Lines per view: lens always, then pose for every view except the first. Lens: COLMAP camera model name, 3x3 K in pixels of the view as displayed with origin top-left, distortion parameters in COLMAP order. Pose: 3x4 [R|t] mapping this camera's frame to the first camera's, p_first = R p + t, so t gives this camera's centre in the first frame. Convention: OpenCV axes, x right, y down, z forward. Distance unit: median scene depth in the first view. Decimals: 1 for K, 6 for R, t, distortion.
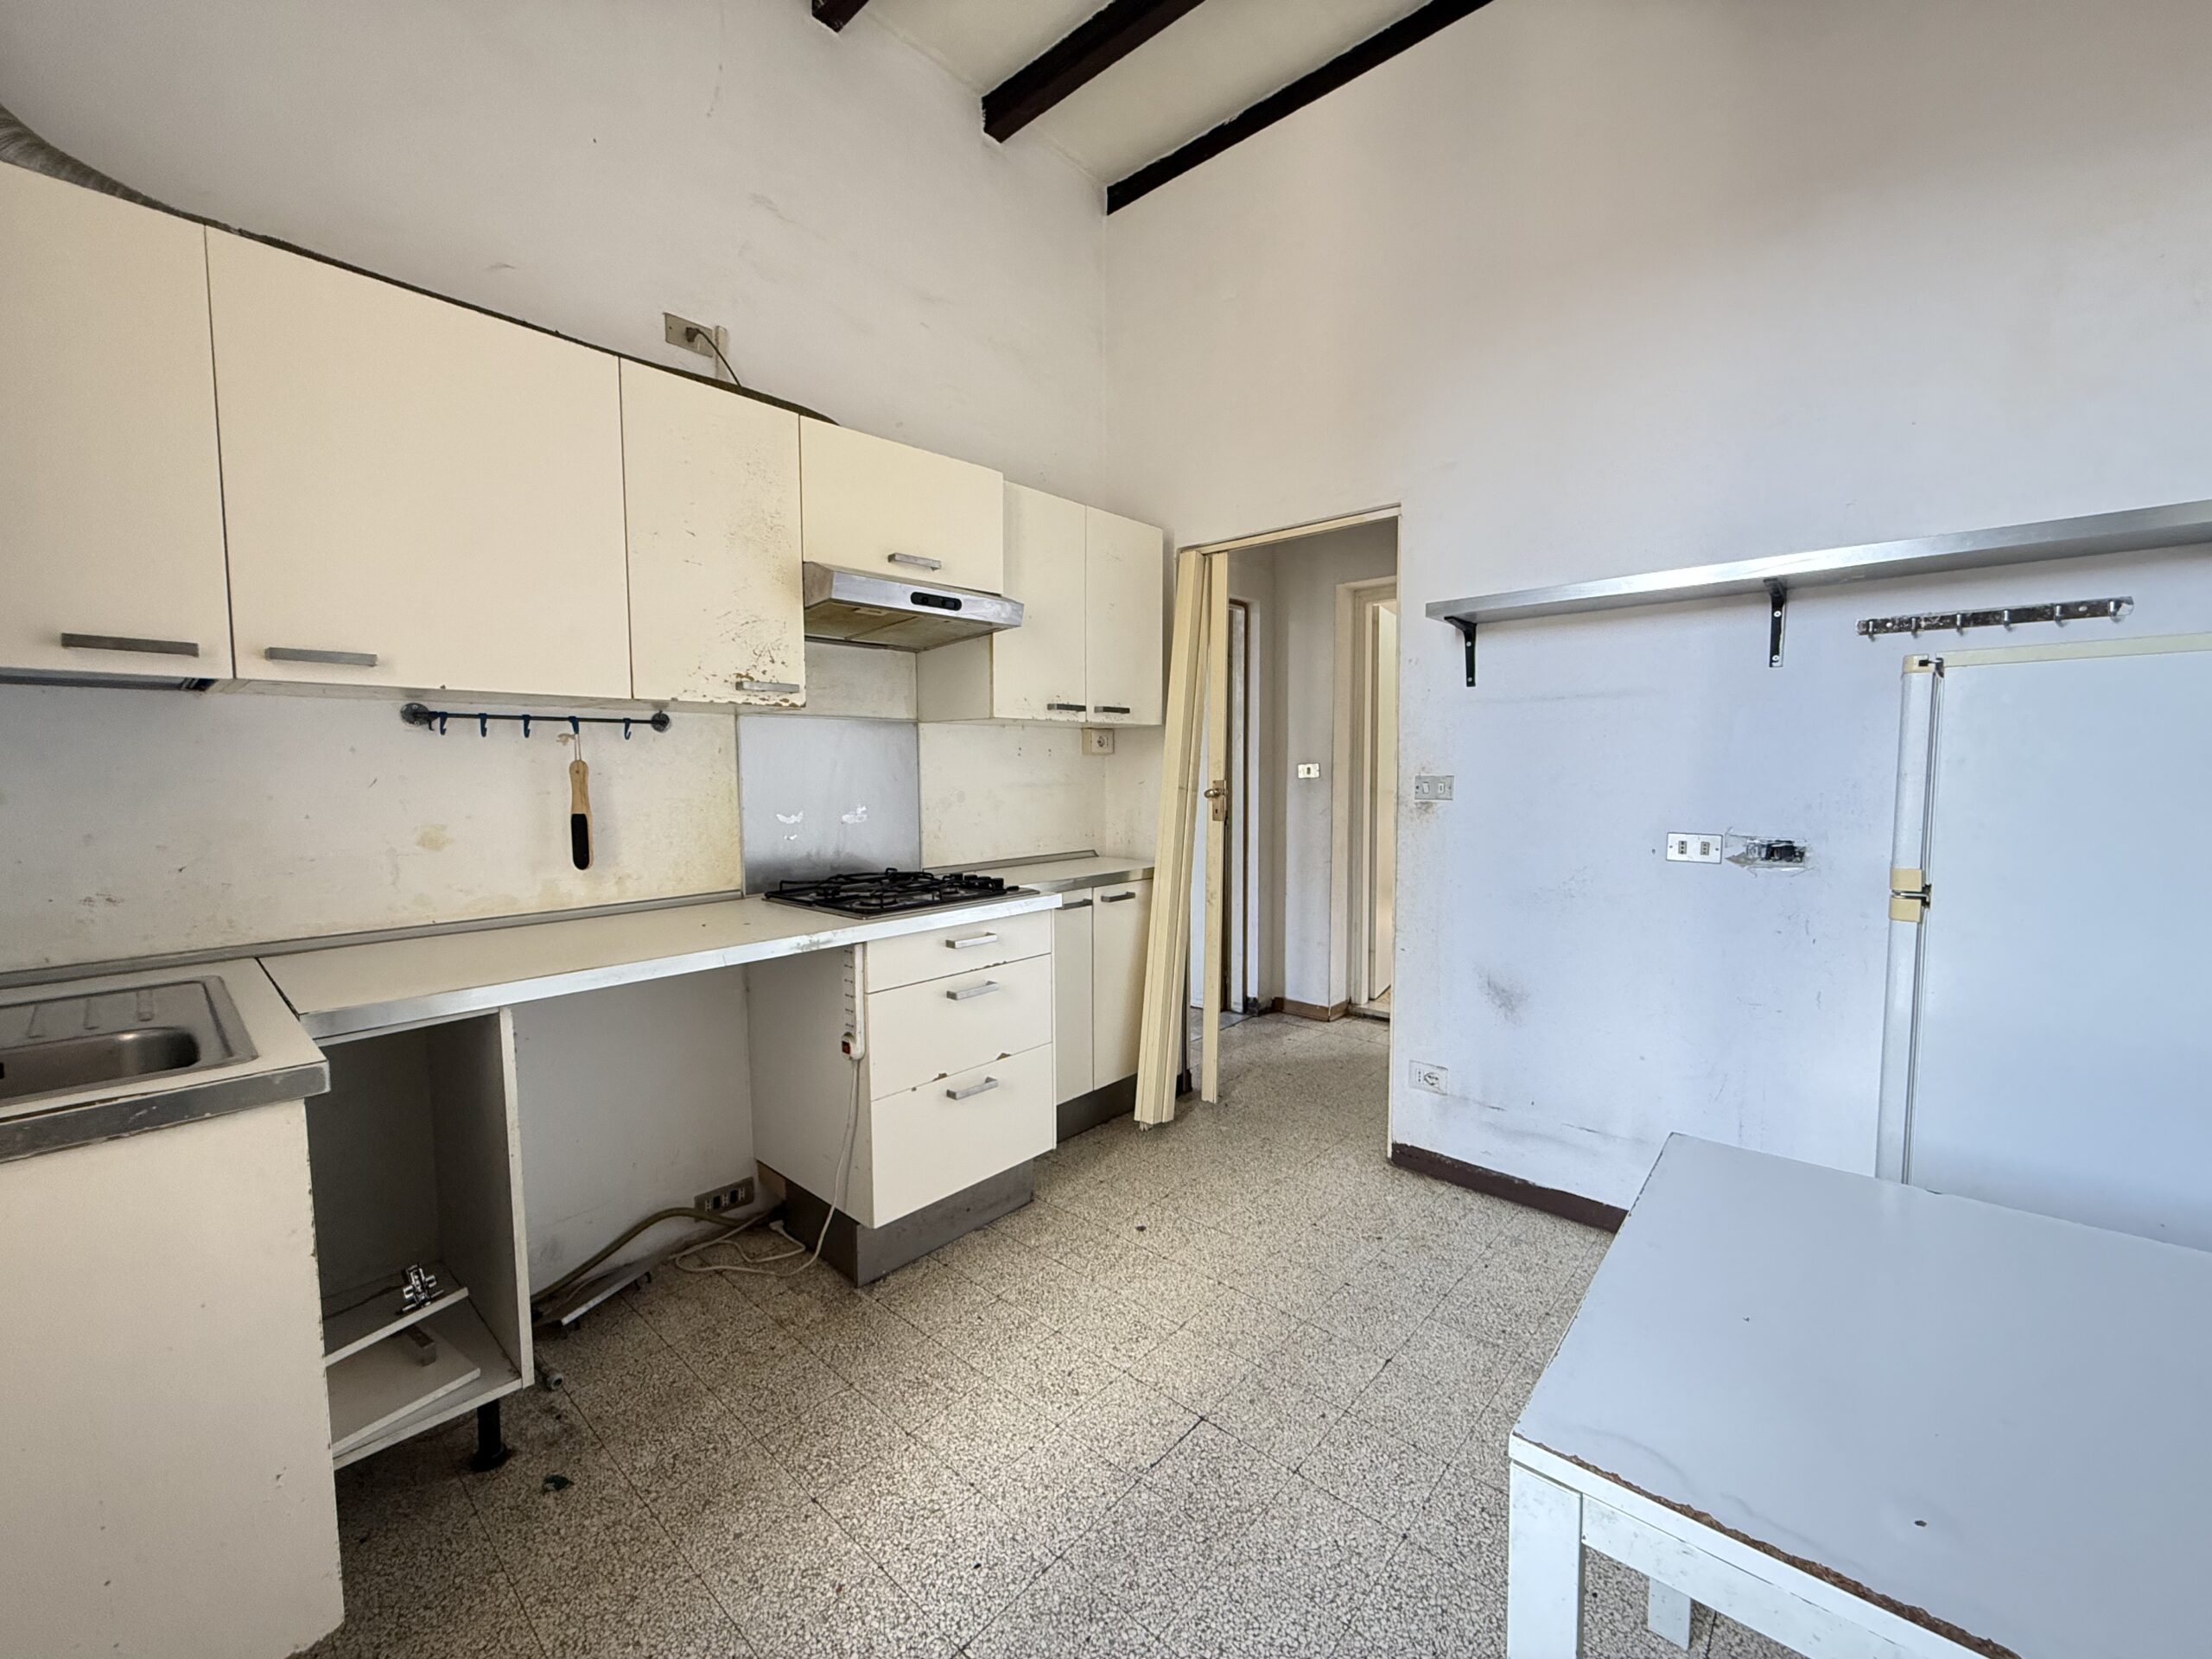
lens RADIAL K [[883.3, 0, 1096.5], [0, 883.3, 831.9], [0, 0, 1]] dist [-0.000474, -0.000013]
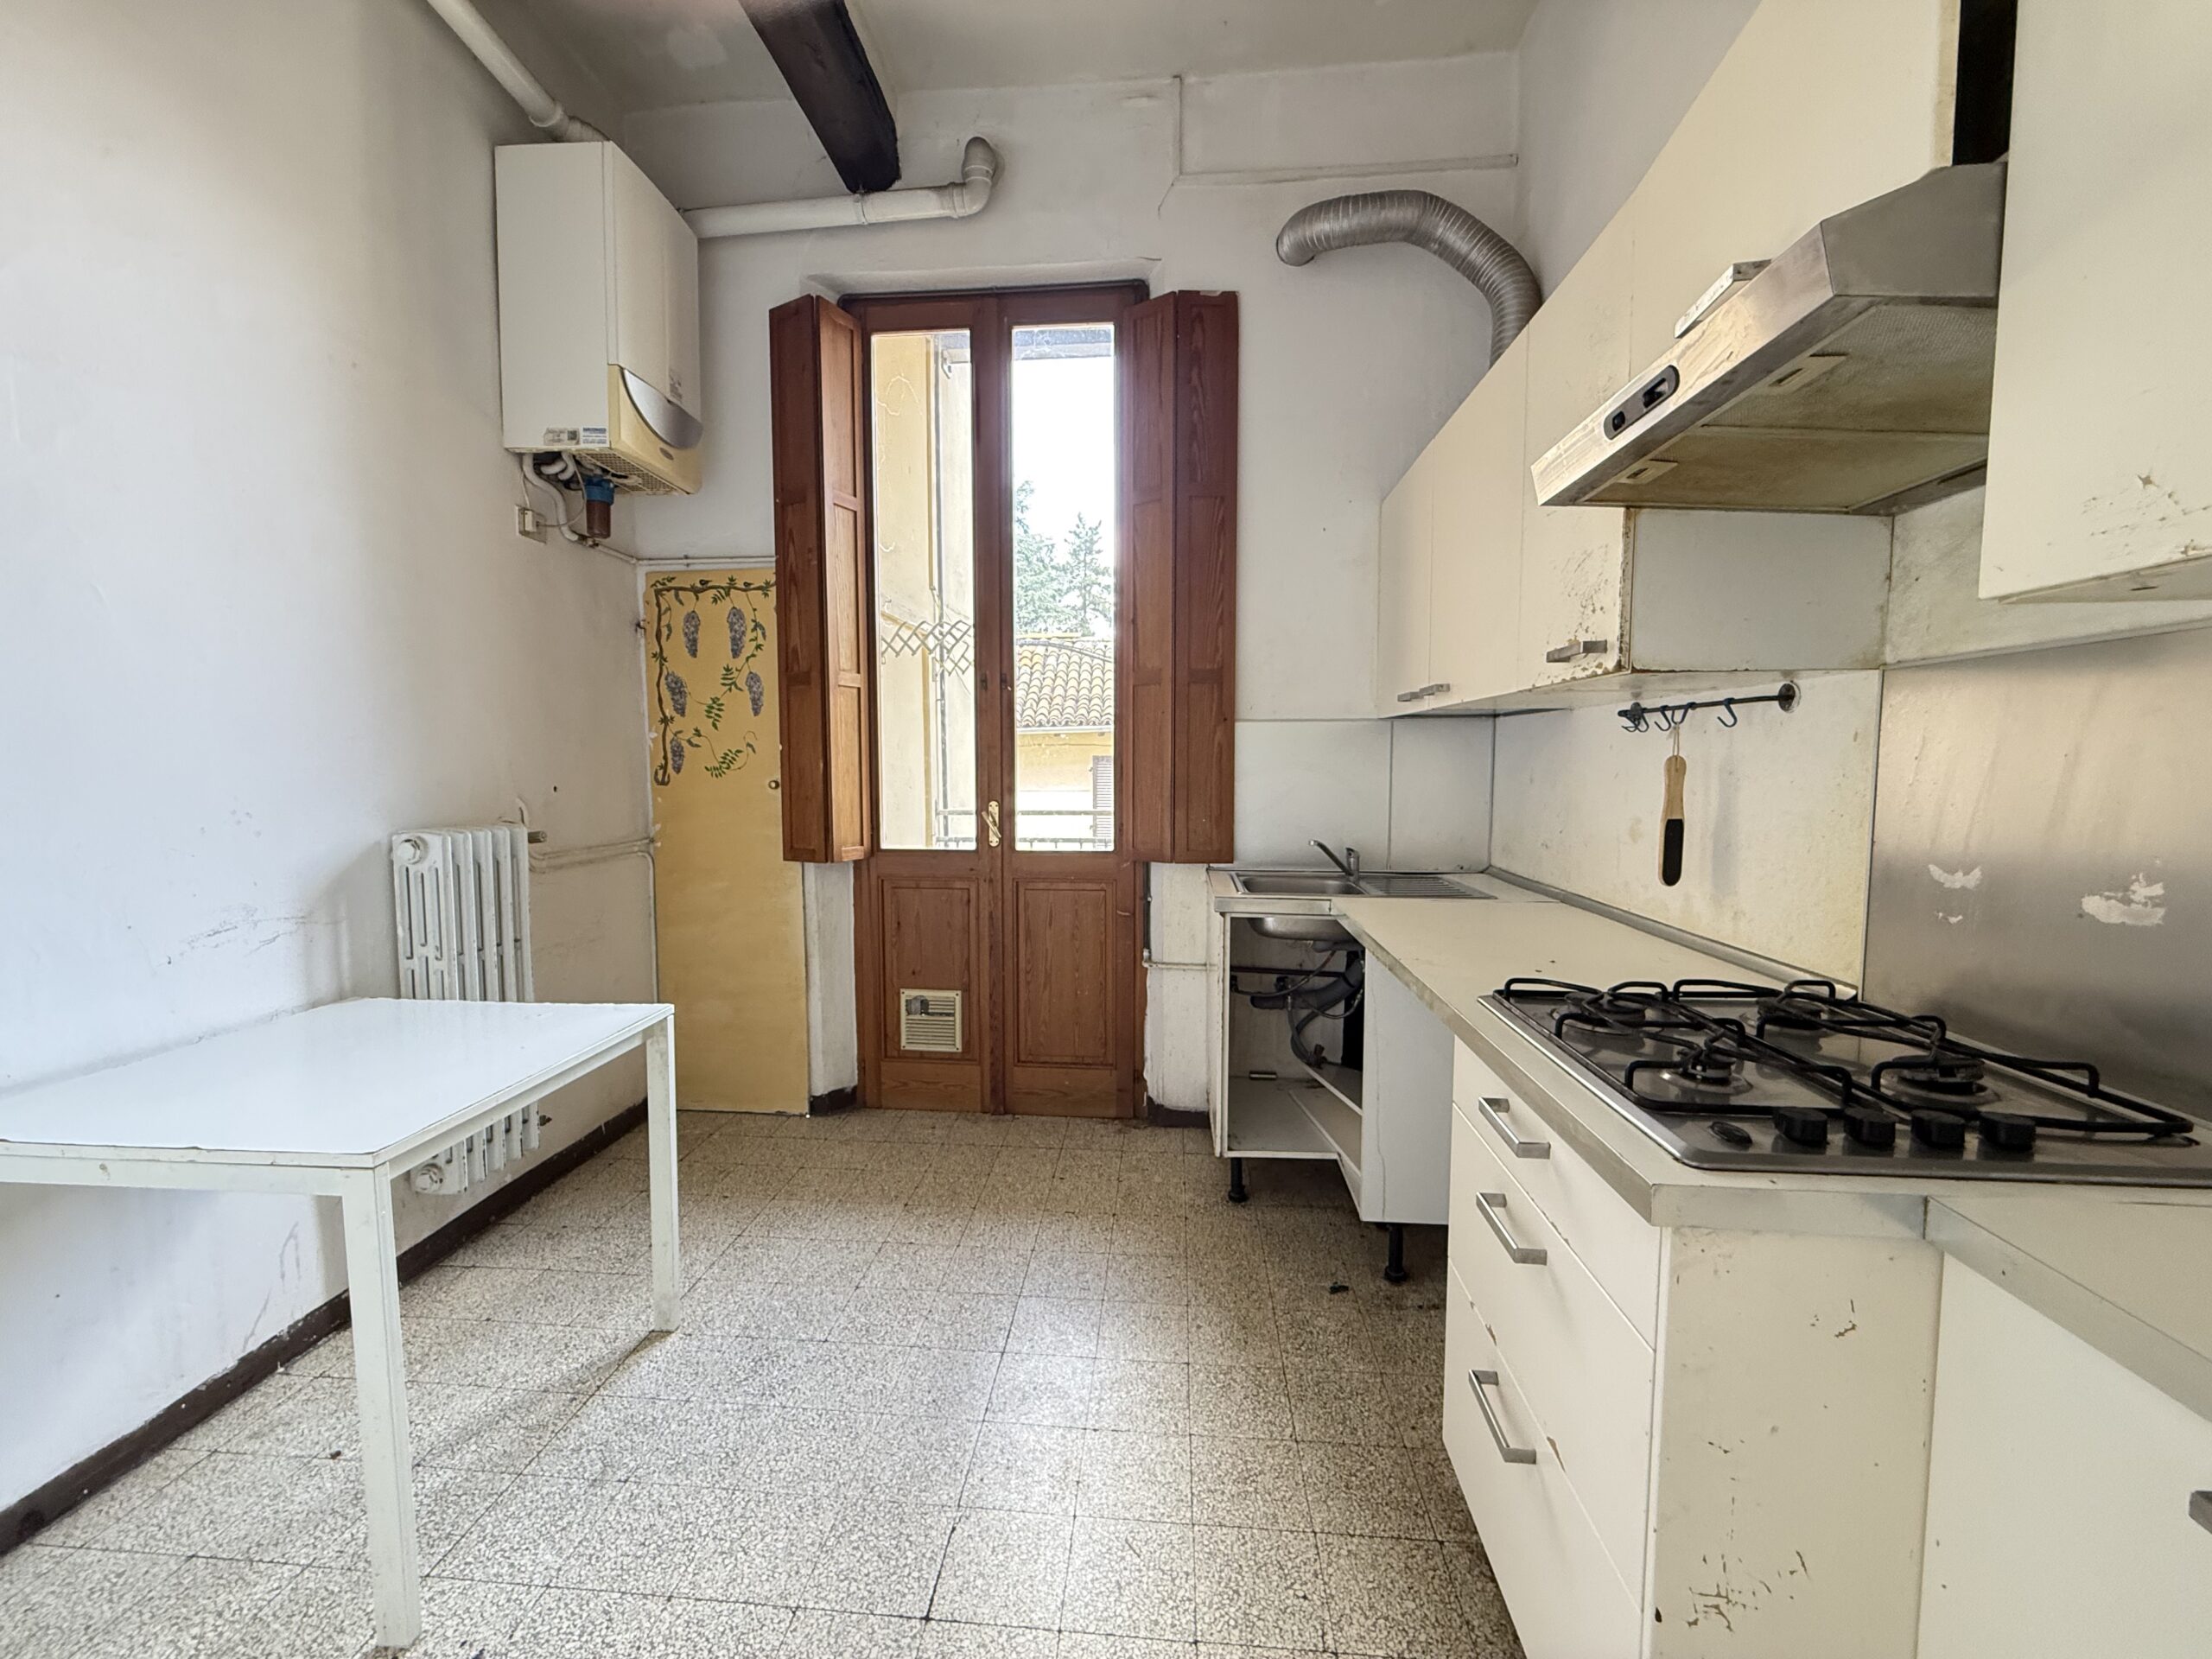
lens RADIAL K [[883.3, 0, 1095.1], [0, 883.3, 817.8], [0, 0, 1]] dist [-0.000474, -0.000013]
pose [[-0.796995, 0.048132, -0.602064, 0.358441], [-0.037470, 0.990959, 0.128823, -0.109089], [0.602822, 0.125231, -0.787987, 1.329649]]
